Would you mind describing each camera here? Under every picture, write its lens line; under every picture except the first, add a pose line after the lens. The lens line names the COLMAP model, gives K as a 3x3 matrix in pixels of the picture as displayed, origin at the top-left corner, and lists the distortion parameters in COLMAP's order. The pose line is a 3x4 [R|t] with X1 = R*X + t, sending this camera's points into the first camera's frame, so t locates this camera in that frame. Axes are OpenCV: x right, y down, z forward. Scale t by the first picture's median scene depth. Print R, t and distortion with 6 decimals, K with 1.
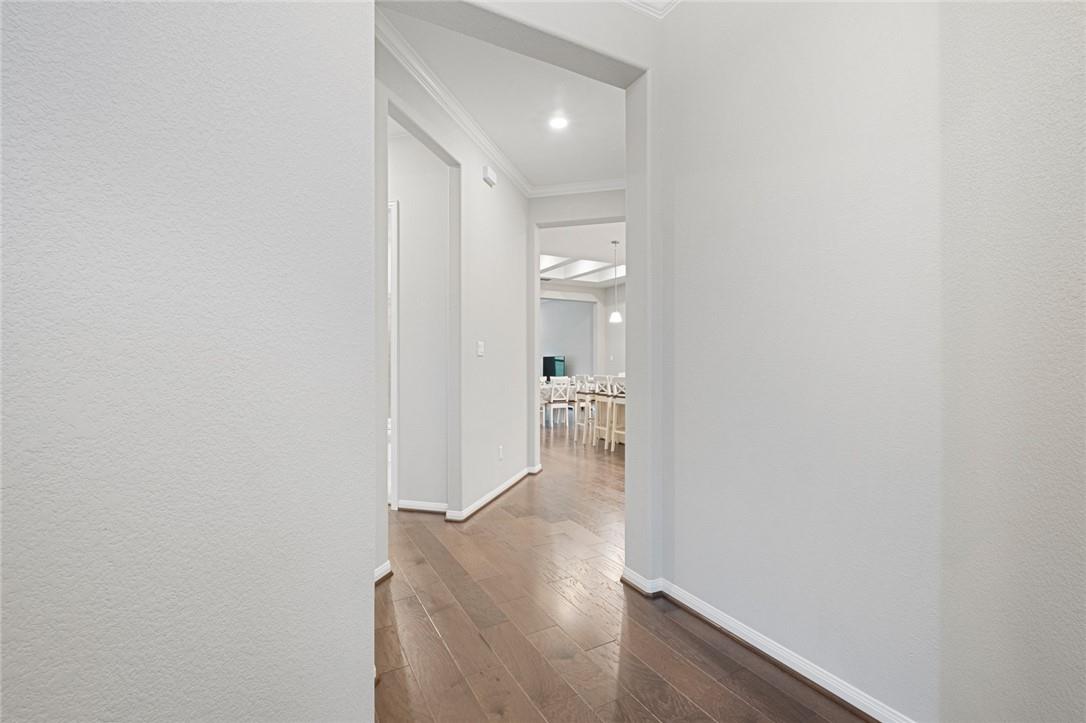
lens RADIAL K [[480.3, 0, 547.8], [0, 480.3, 374.4], [0, 0, 1]] dist [-0.005295, -0.000418]
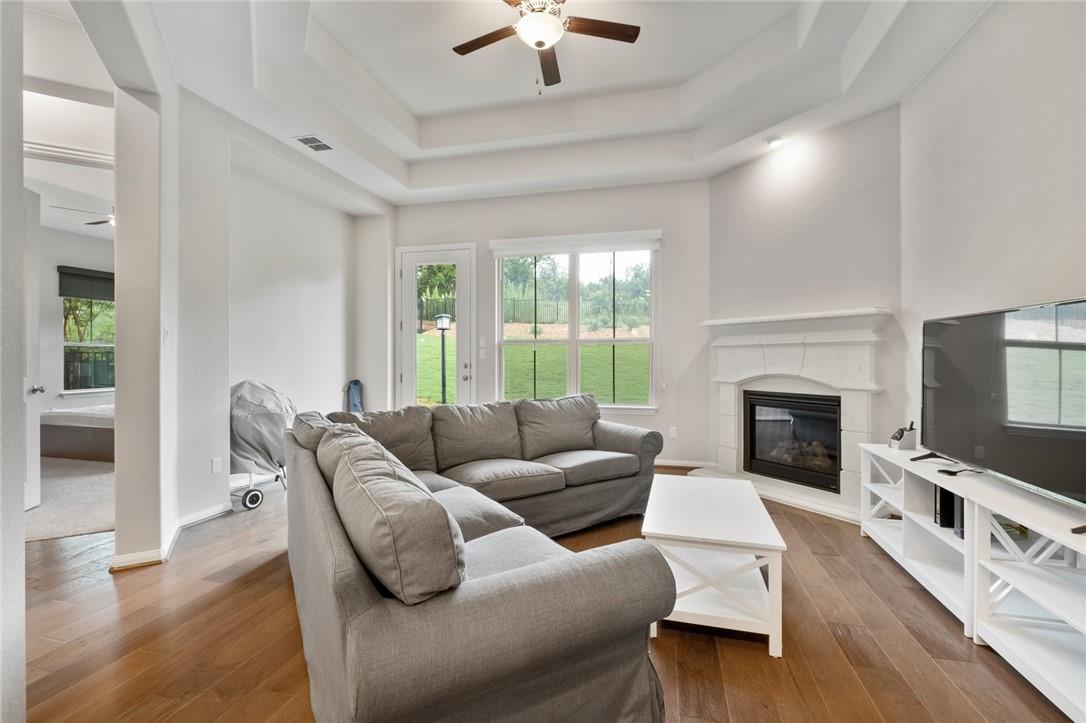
lens RADIAL K [[470.2, 0, 539.9], [0, 470.2, 356.4], [0, 0, 1]] dist [-0.009611, -0.000393]
pose [[0.723002, 0.002103, -0.690842, 0.011965], [-0.015718, 0.999787, -0.013406, -0.025621], [0.690667, 0.020551, 0.722881, 1.095051]]
